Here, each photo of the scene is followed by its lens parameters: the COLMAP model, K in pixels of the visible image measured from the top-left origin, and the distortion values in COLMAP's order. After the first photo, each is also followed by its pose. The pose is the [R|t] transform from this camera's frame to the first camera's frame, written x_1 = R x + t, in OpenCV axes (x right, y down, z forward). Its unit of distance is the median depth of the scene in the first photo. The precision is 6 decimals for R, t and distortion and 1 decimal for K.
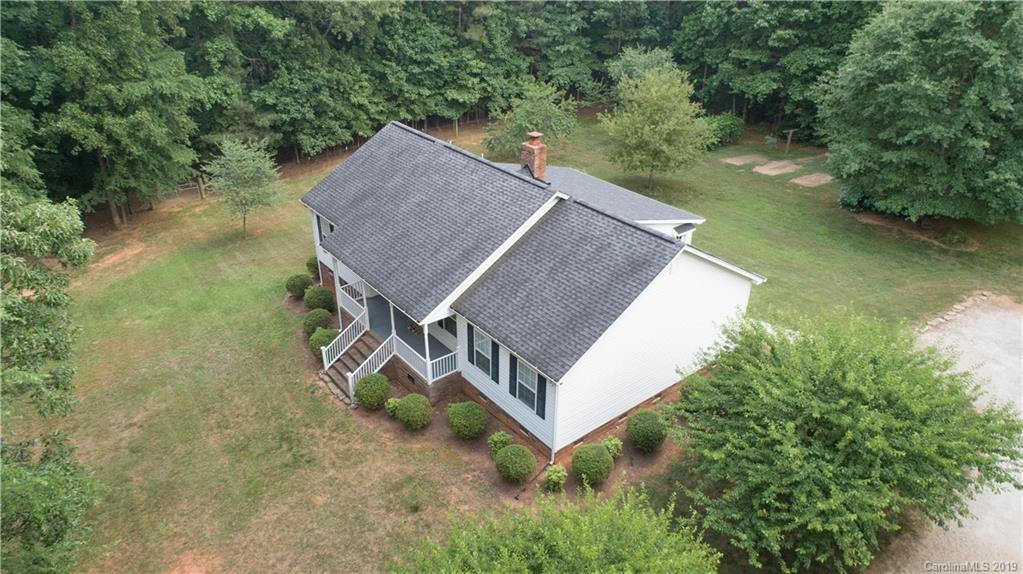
lens RADIAL K [[686.3, 0, 510.9], [0, 686.3, 288.7], [0, 0, 1]] dist [-0.024972, 0.009963]
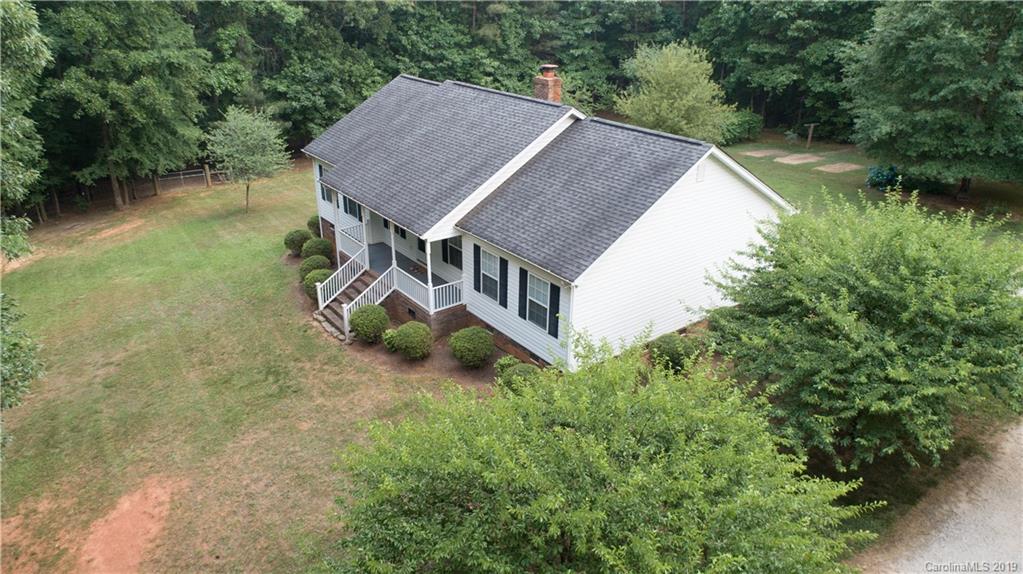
lens RADIAL K [[686.3, 0, 509.8], [0, 686.3, 286.9], [0, 0, 1]] dist [-0.024972, 0.009963]
pose [[0.999742, 0.012245, -0.019117, 0.002432], [-0.013655, 0.997055, -0.075459, 0.142906], [0.018137, 0.075701, 0.996966, 0.074501]]
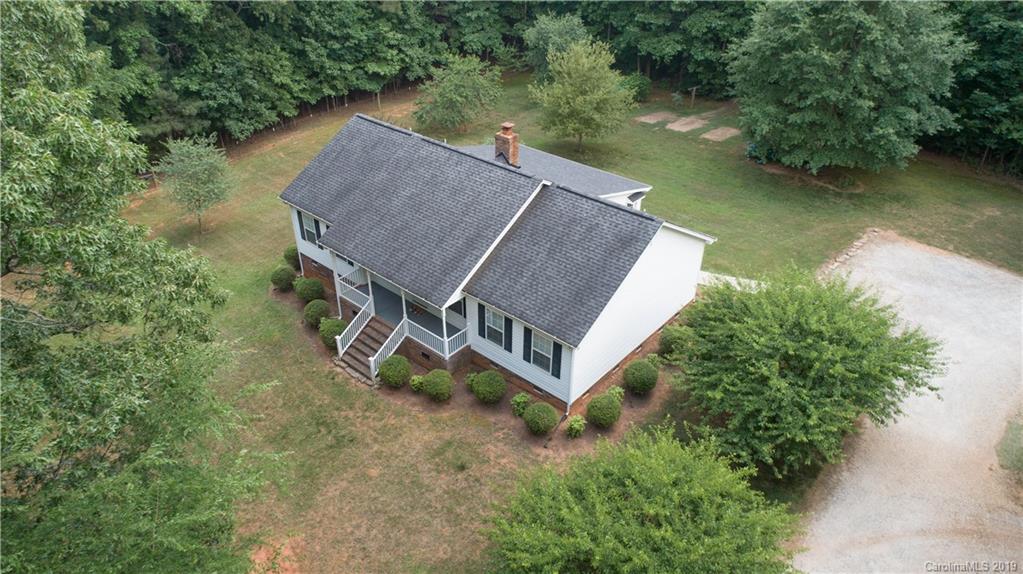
lens RADIAL K [[686.3, 0, 511.9], [0, 686.3, 290.4], [0, 0, 1]] dist [-0.024972, 0.009963]
pose [[0.982812, -0.100745, 0.154697, -0.148071], [0.088335, 0.992447, 0.085120, -0.050792], [-0.162104, -0.069992, 0.984288, -0.103282]]
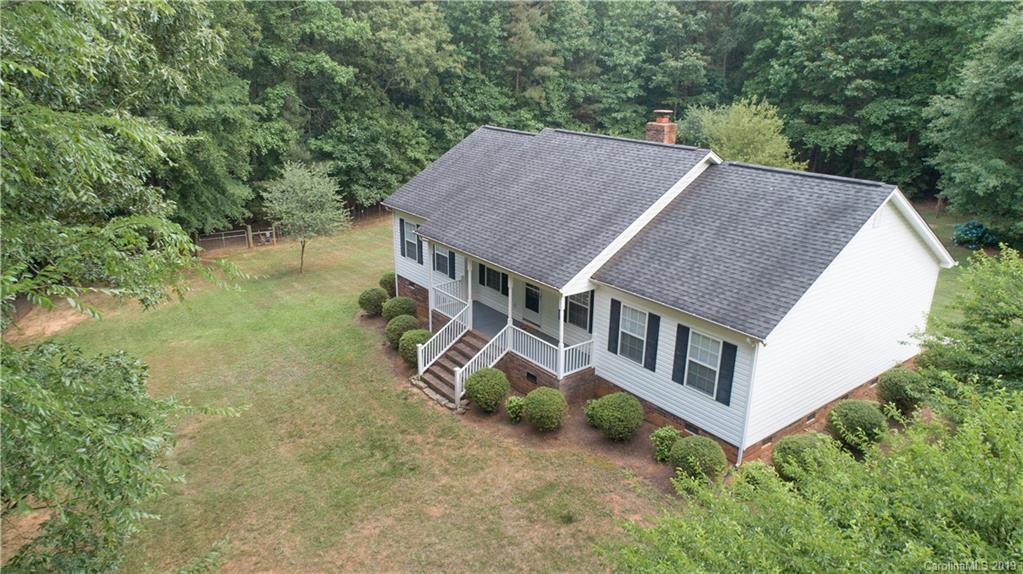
lens RADIAL K [[686.3, 0, 508.1], [0, 686.3, 286.9], [0, 0, 1]] dist [-0.024972, 0.009963]
pose [[0.999794, 0.009182, -0.018120, -0.139151], [-0.012226, 0.984354, -0.175779, 0.146764], [0.016222, 0.175964, 0.984263, 0.158458]]
